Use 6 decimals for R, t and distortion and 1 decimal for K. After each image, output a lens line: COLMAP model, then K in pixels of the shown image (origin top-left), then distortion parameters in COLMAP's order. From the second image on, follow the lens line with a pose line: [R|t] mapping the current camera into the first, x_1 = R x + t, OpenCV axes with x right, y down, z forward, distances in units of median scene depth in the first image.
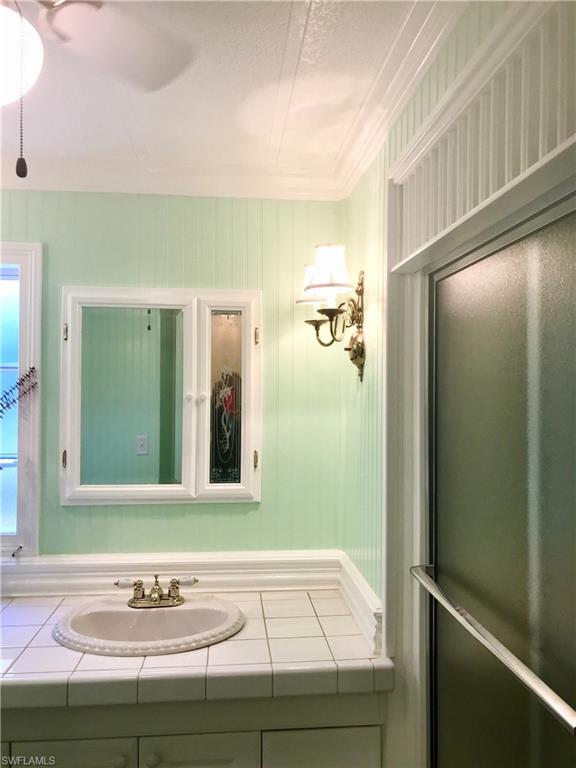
lens RADIAL K [[619.6, 0, 291.5], [0, 619.6, 383.7], [0, 0, 1]] dist [0.007151, -0.004812]
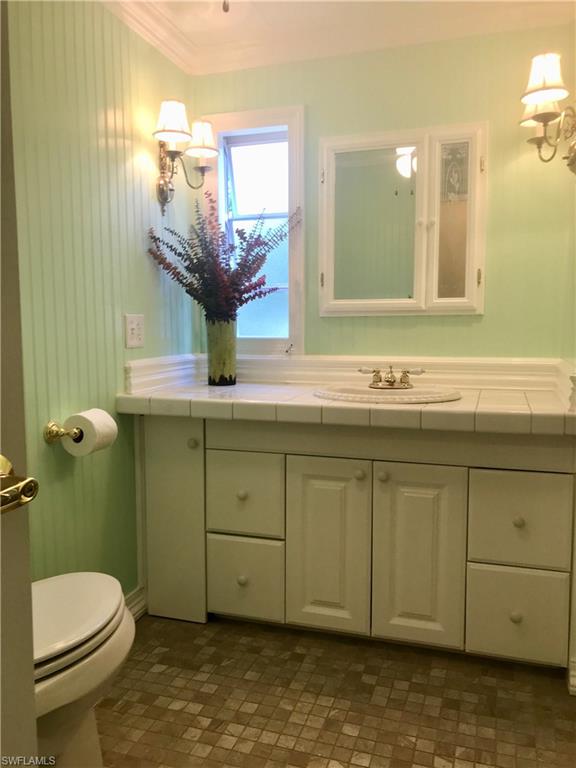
lens RADIAL K [[619.6, 0, 286.1], [0, 619.6, 386.2], [0, 0, 1]] dist [0.007151, -0.004812]
pose [[0.910516, 0.032363, -0.412205, 0.097881], [0.013947, 0.993961, 0.108845, 0.198708], [0.413238, -0.104854, 0.904566, -0.204224]]
